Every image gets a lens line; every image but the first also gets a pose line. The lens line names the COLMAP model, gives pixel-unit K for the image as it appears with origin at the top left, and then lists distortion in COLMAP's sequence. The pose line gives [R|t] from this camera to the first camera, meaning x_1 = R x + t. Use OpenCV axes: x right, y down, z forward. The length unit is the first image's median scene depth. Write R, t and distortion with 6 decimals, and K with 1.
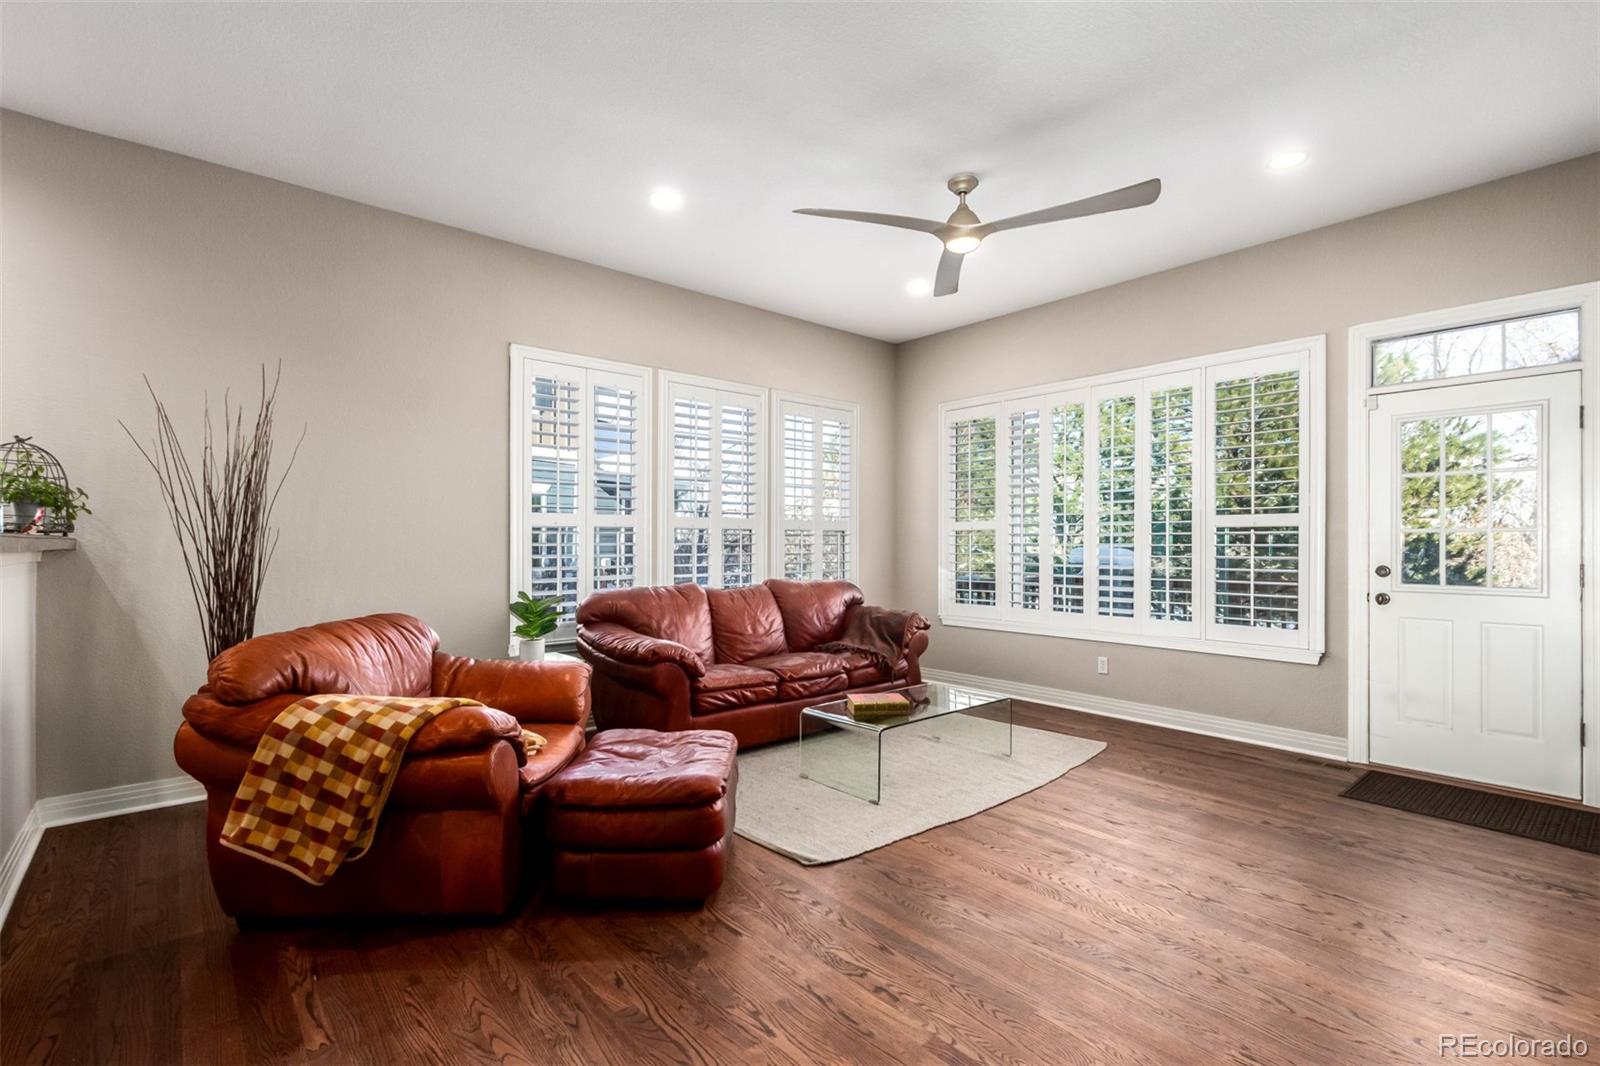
lens RADIAL K [[735.1, 0, 795.7], [0, 735.1, 542.2], [0, 0, 1]] dist [-0.000098, -0.000259]
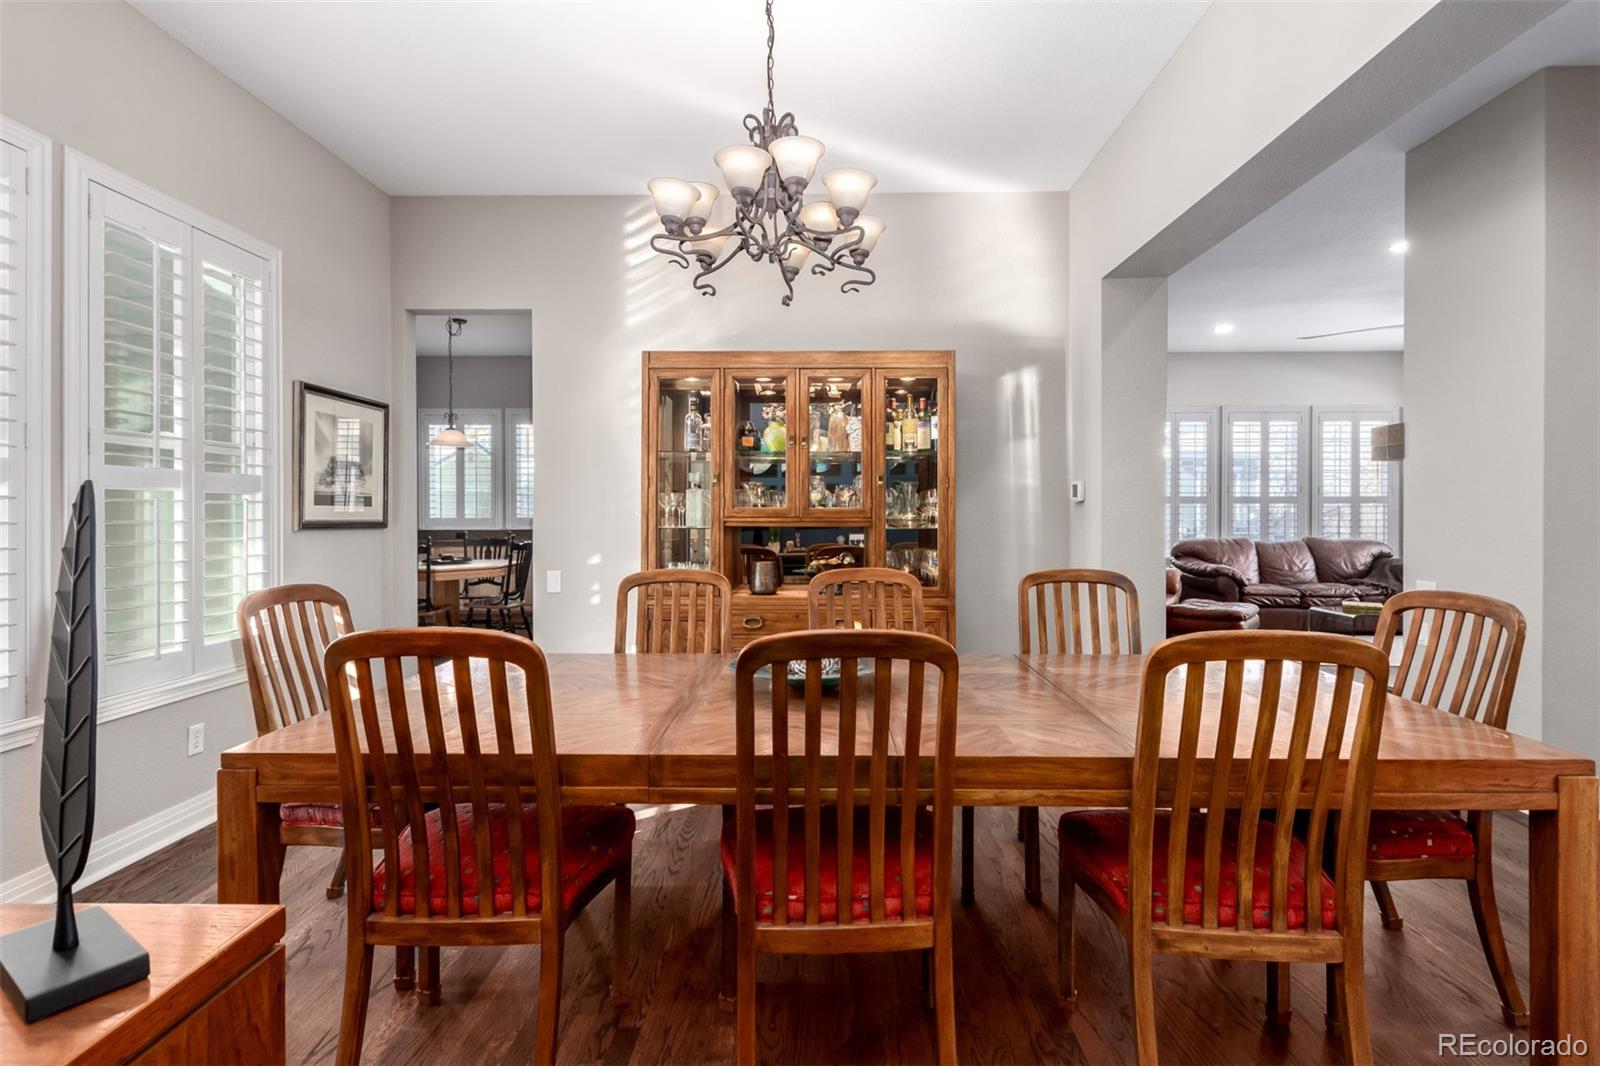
lens RADIAL K [[735.1, 0, 797.1], [0, 735.1, 519.7], [0, 0, 1]] dist [-0.000098, -0.000259]
pose [[0.746807, 0.008062, -0.664992, 0.207214], [0.000750, 0.999916, 0.012965, -0.005271], [0.665041, -0.010181, 0.746738, -0.905923]]
